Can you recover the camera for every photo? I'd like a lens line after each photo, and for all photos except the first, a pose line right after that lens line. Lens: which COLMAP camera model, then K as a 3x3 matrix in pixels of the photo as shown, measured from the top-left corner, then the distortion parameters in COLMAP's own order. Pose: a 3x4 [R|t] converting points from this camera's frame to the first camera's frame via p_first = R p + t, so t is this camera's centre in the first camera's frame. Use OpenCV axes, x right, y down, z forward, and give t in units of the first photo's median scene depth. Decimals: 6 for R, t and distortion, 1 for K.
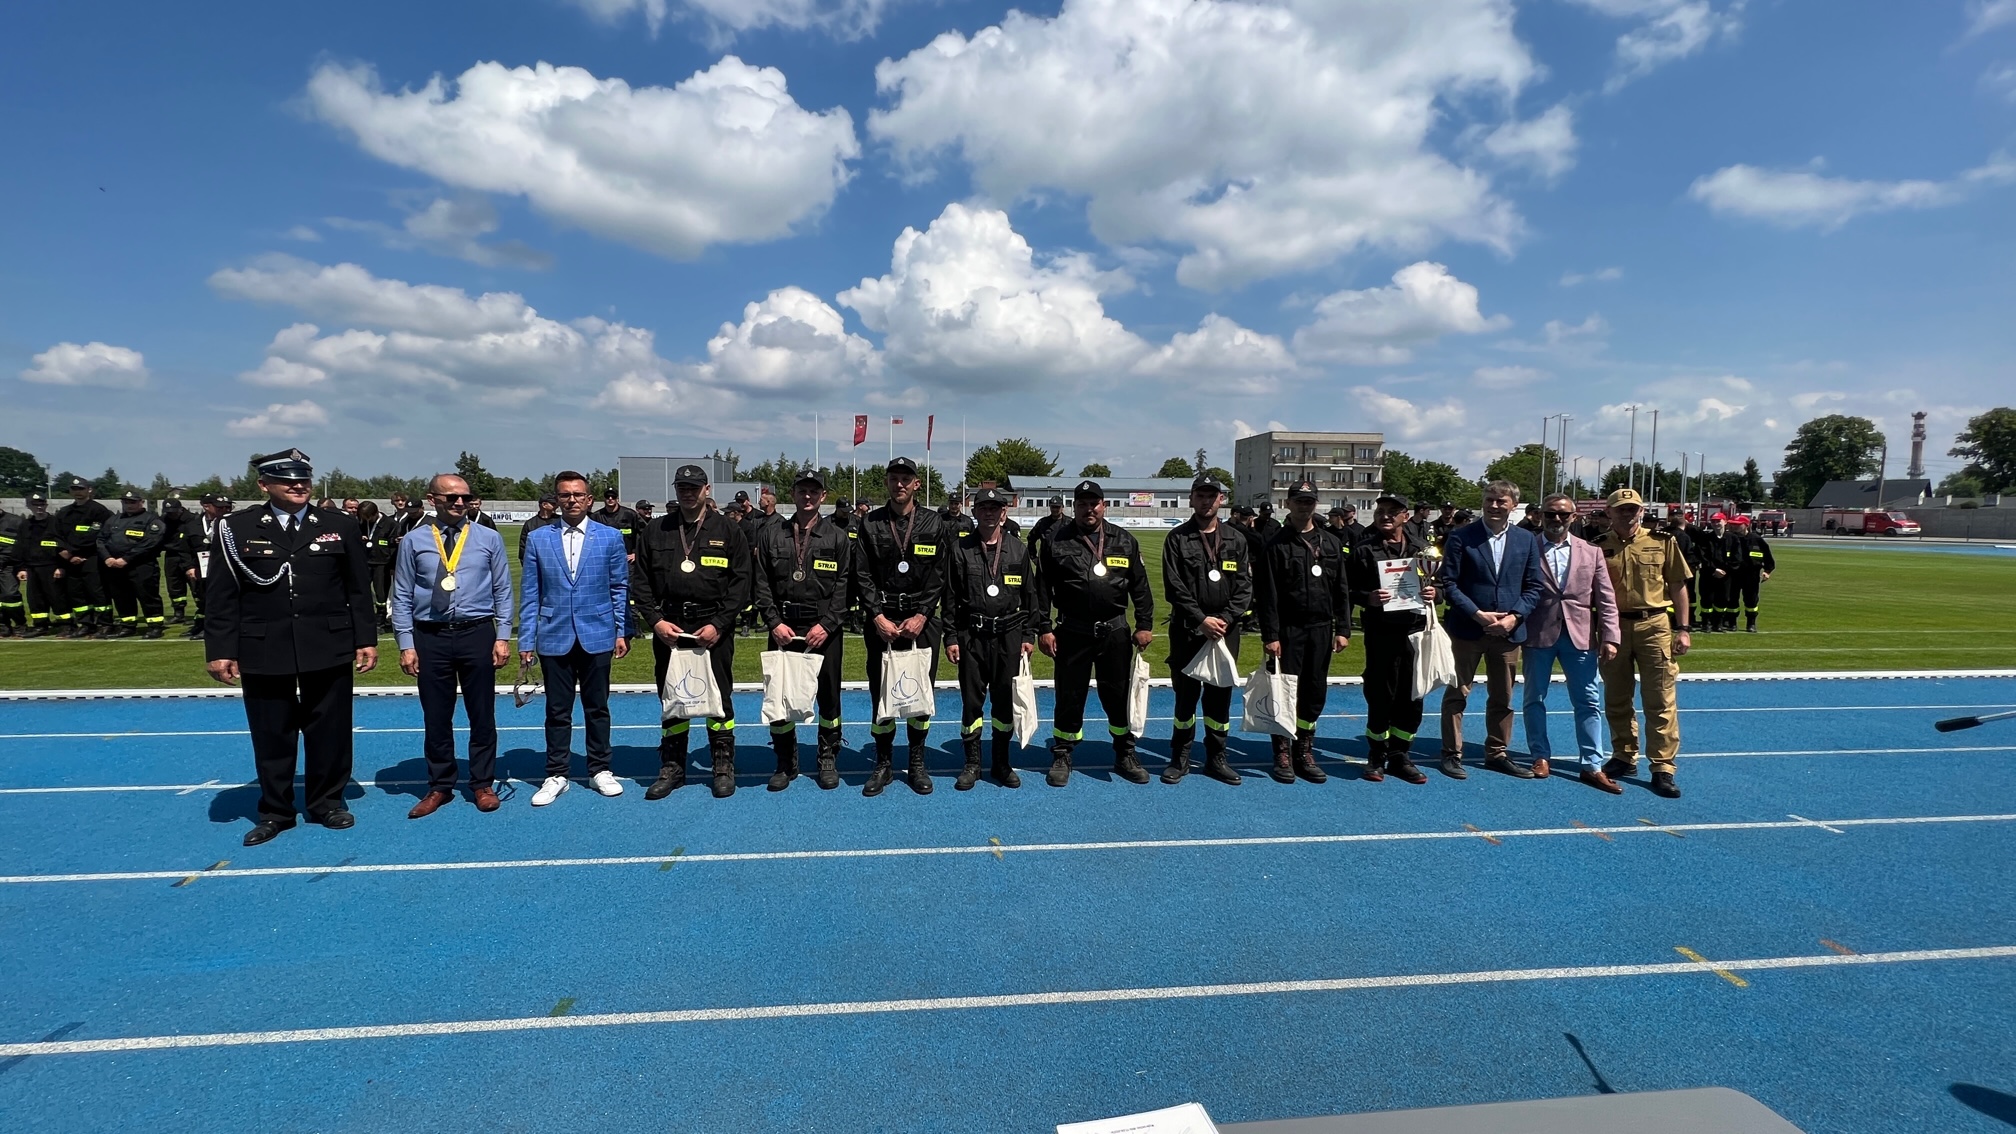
lens RADIAL K [[799.5, 0, 1005.0], [0, 799.5, 564.1], [0, 0, 1]] dist [-0.008768, 0.000629]
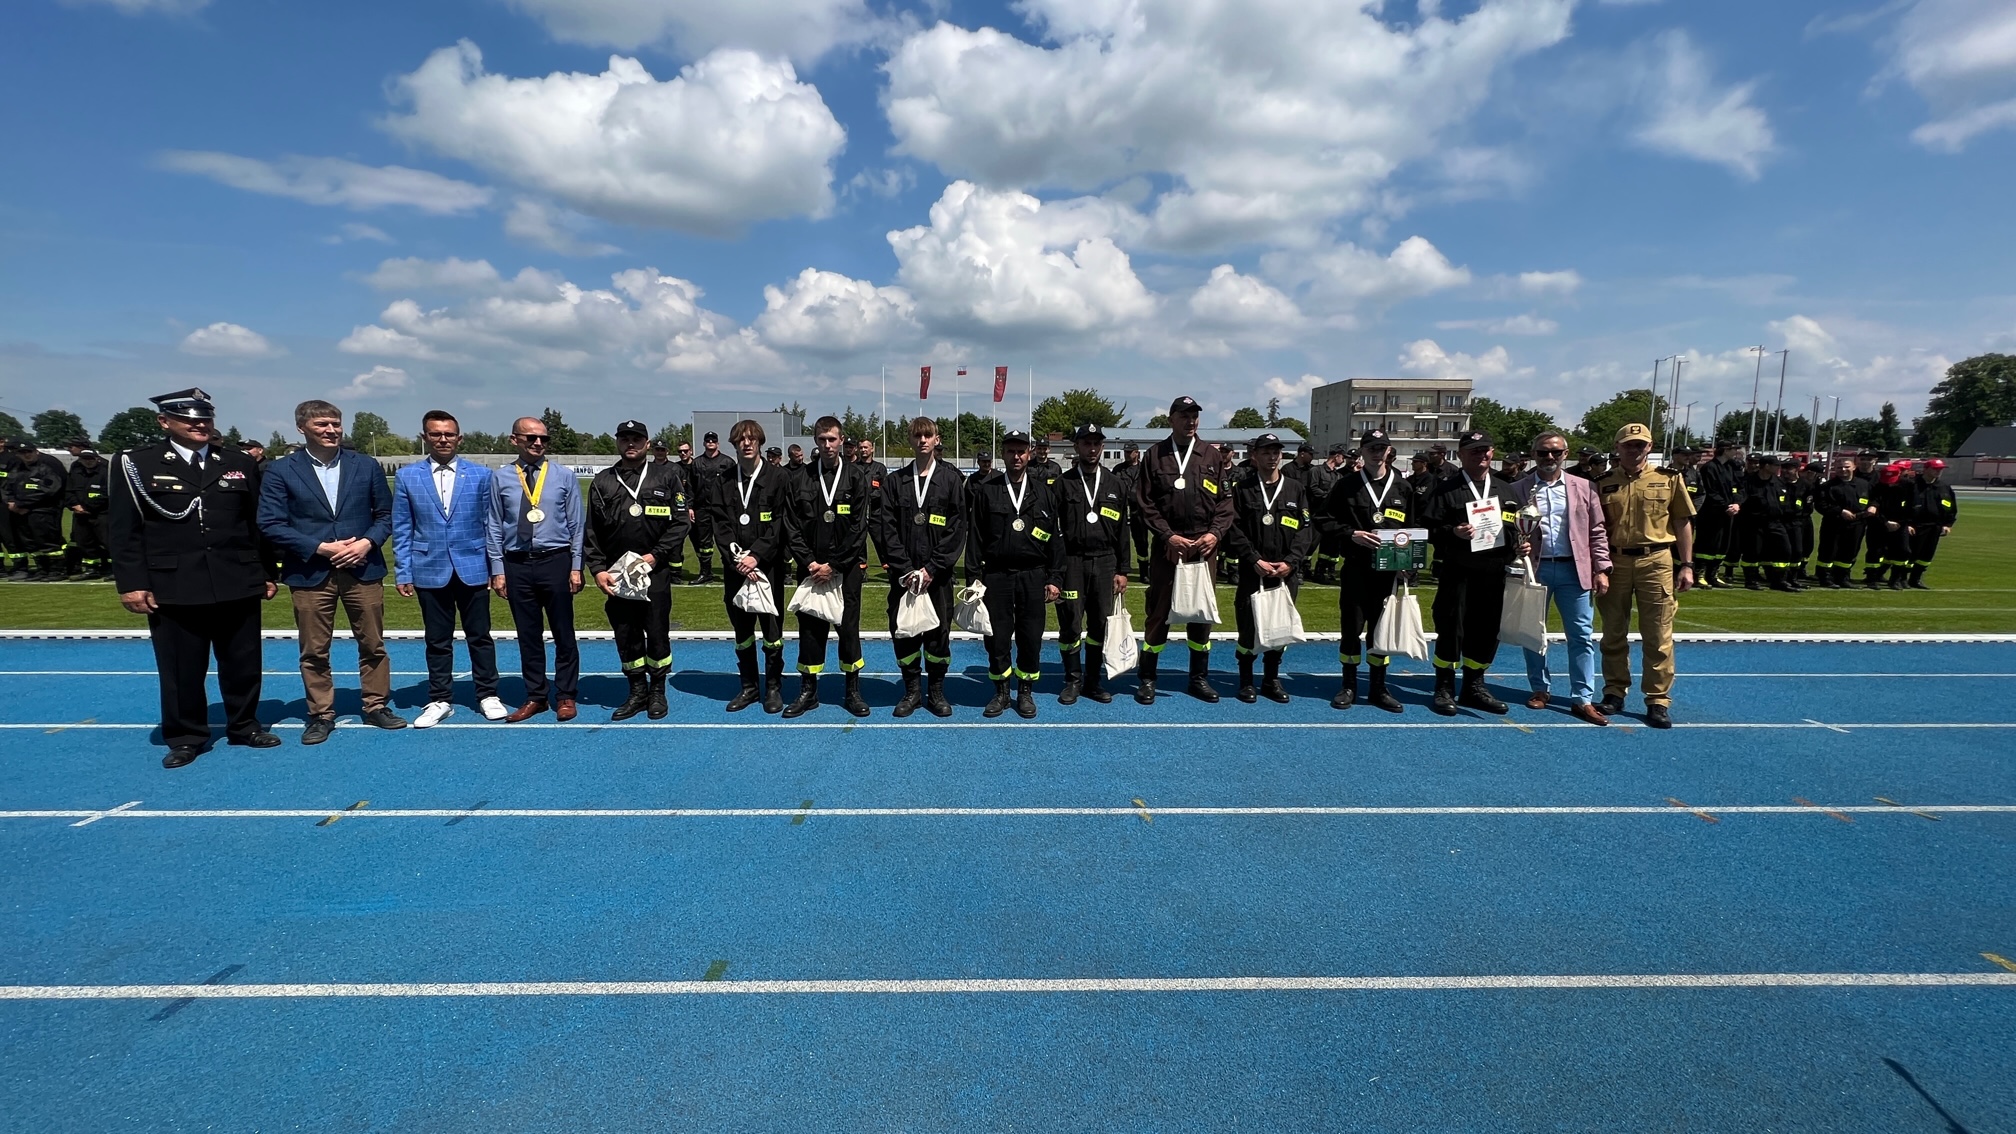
lens RADIAL K [[799.5, 0, 1004.0], [0, 799.5, 558.6], [0, 0, 1]] dist [-0.008768, 0.000629]
pose [[0.996866, 0.005319, -0.078925, -0.093985], [-0.001256, 0.998675, 0.051443, 0.015427], [0.079094, -0.051183, 0.995552, 0.075236]]
